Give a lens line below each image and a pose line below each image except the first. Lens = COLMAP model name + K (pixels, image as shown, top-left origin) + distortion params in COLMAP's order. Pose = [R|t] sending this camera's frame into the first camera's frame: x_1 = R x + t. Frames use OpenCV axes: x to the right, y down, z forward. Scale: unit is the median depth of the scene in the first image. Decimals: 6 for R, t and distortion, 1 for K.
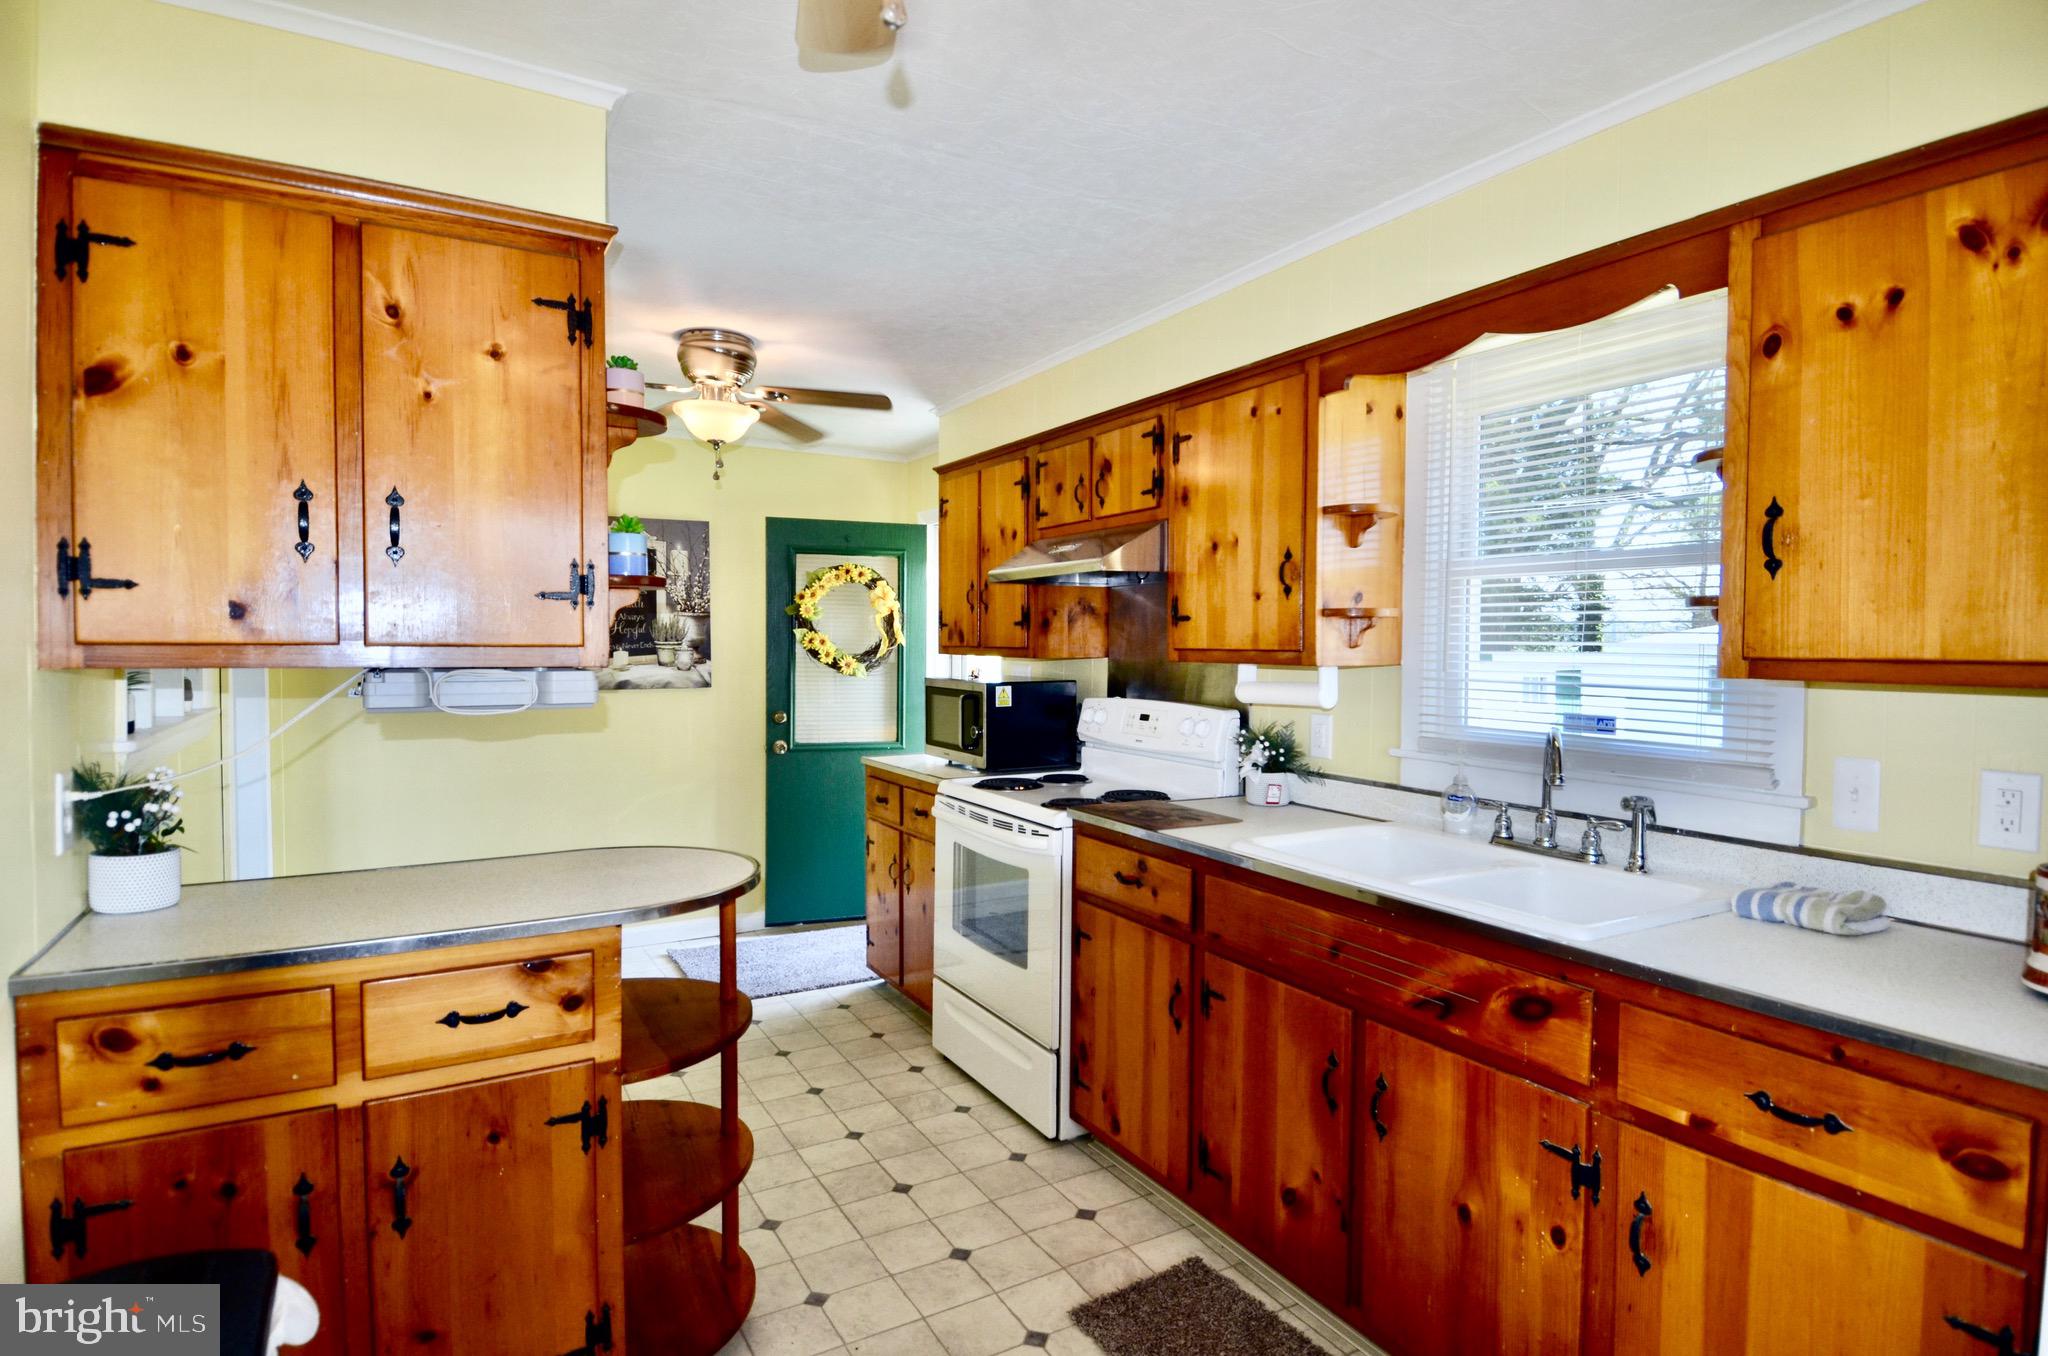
lens RADIAL K [[1057.6, 0, 1028.2], [0, 1057.6, 678.7], [0, 0, 1]] dist [0.003709, -0.012957]
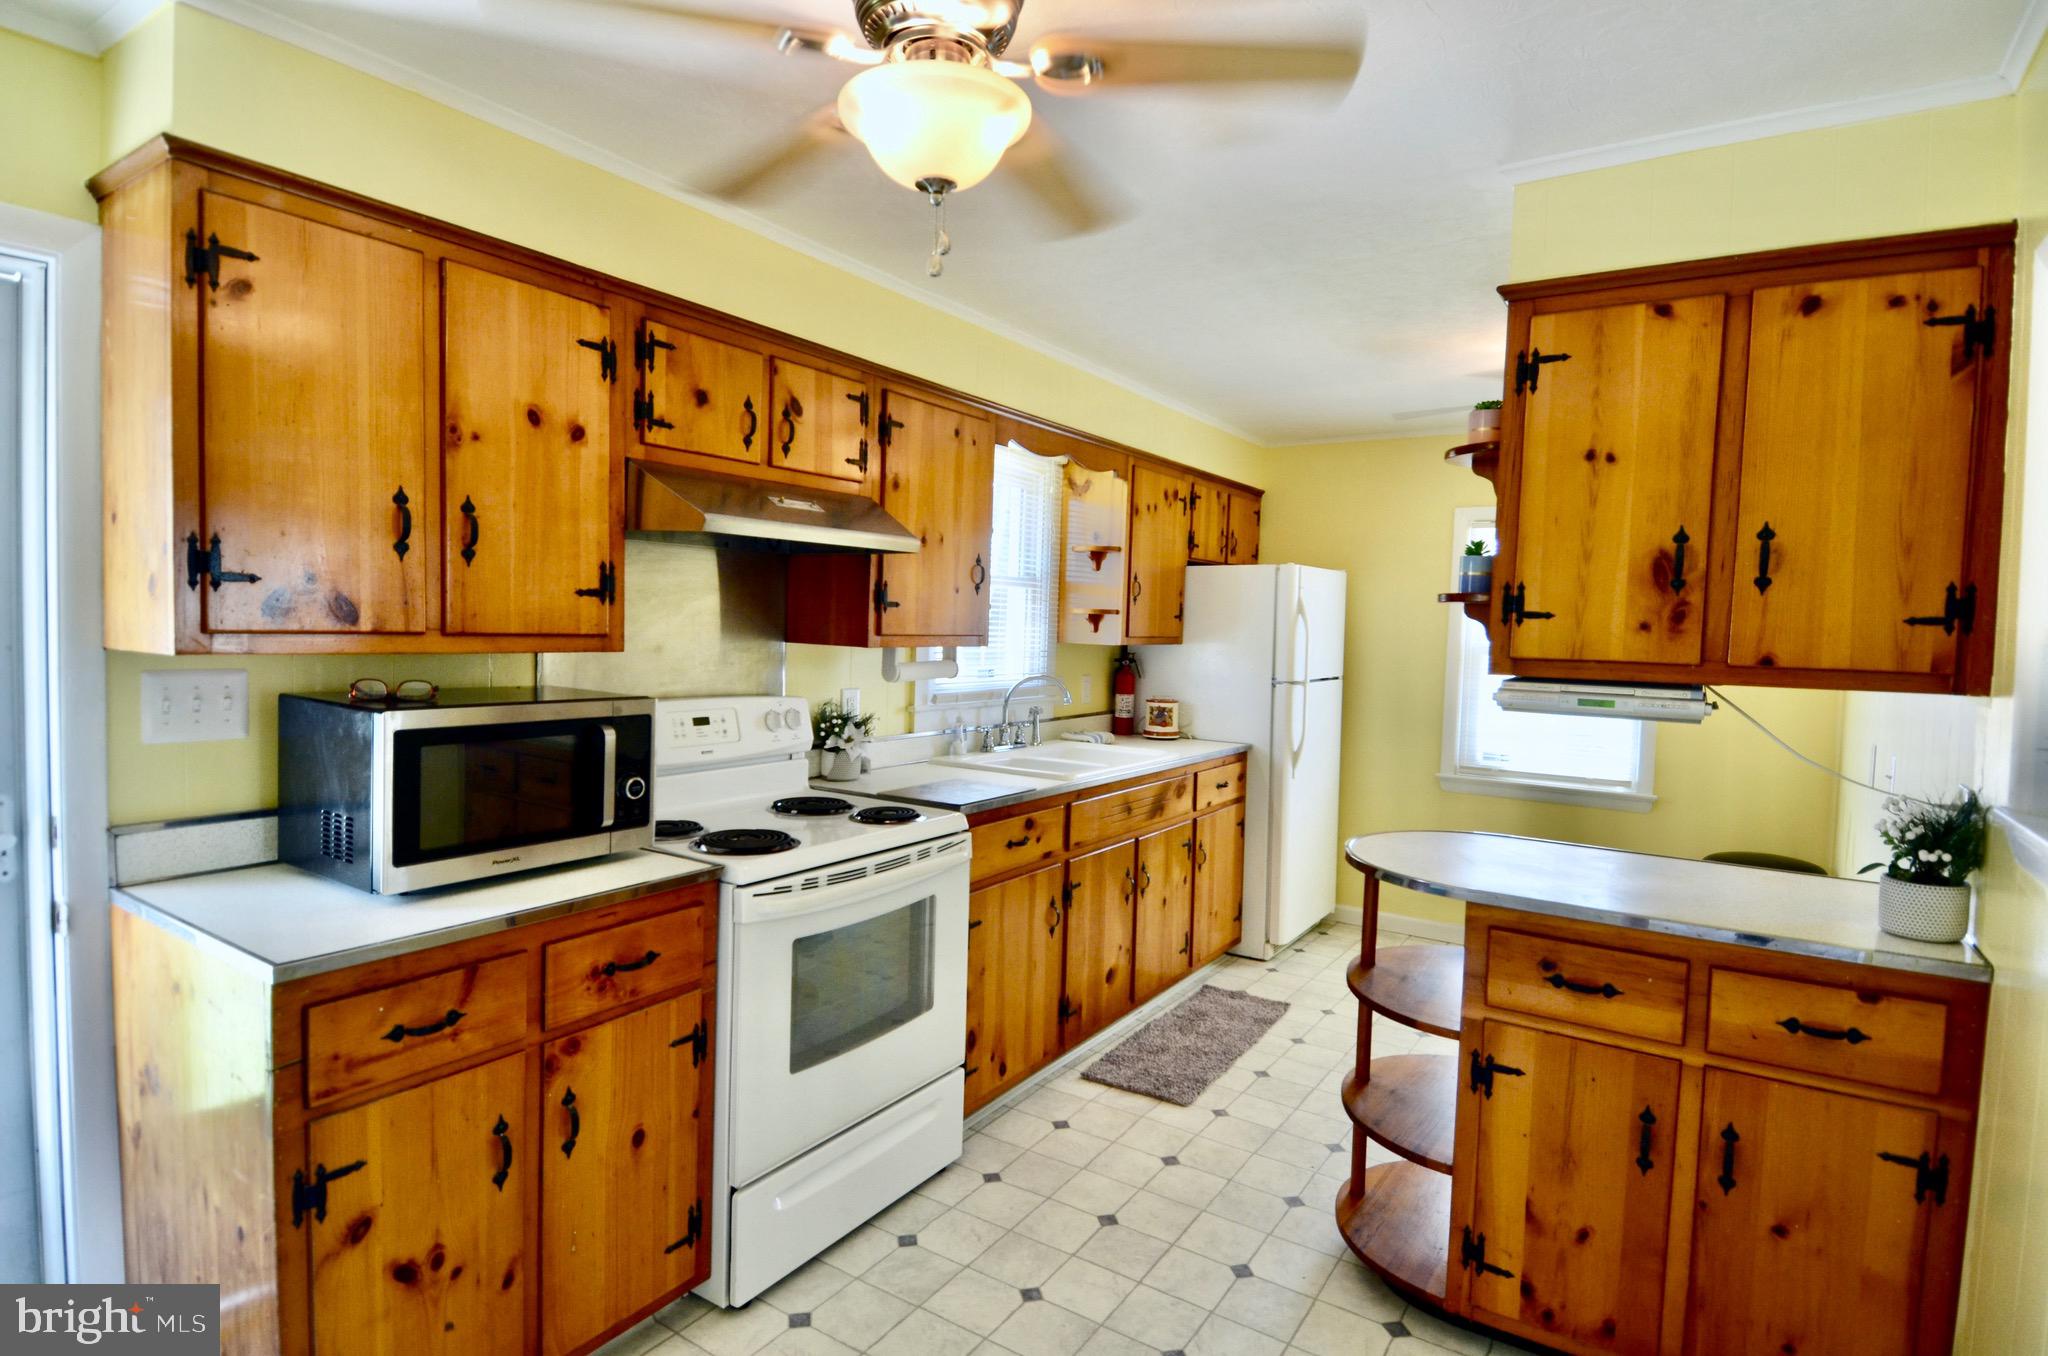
lens RADIAL K [[1057.6, 0, 1036.4], [0, 1057.6, 682.0], [0, 0, 1]] dist [0.003709, -0.012957]
pose [[-0.456816, -0.072675, 0.886588, -0.794218], [-0.001063, 0.996701, 0.081153, -0.063548], [-0.889561, 0.036129, -0.455386, 1.311420]]
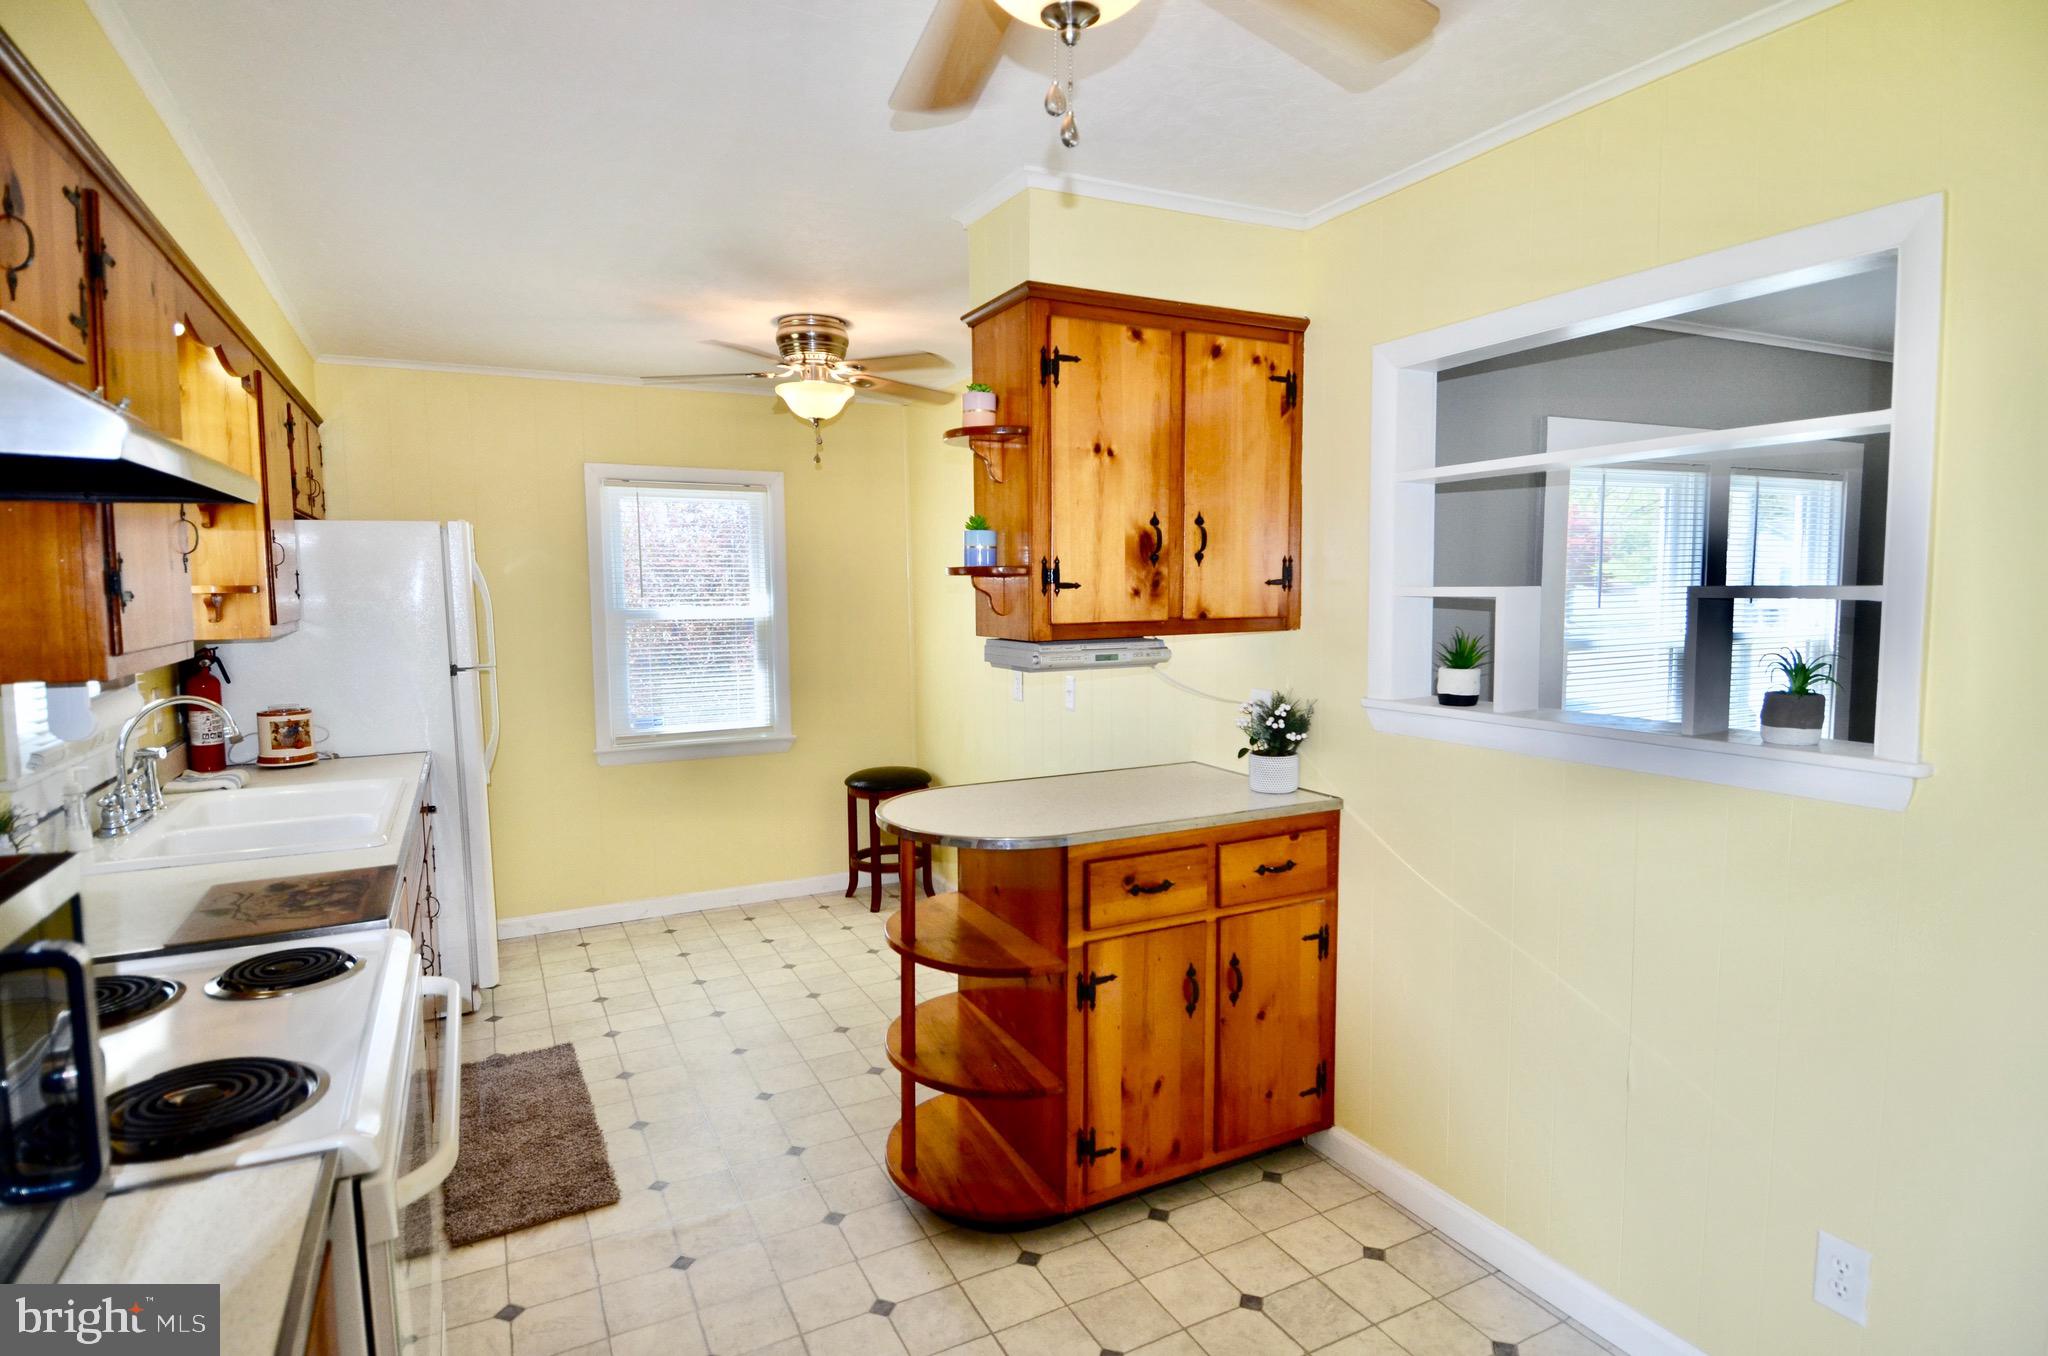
lens RADIAL K [[1057.6, 0, 1039.5], [0, 1057.6, 678.2], [0, 0, 1]] dist [0.003709, -0.012957]
pose [[-0.999311, -0.002216, 0.037057, -0.336526], [0.002462, 0.992064, 0.125711, -0.081739], [-0.037041, 0.125715, -0.991375, 1.491260]]
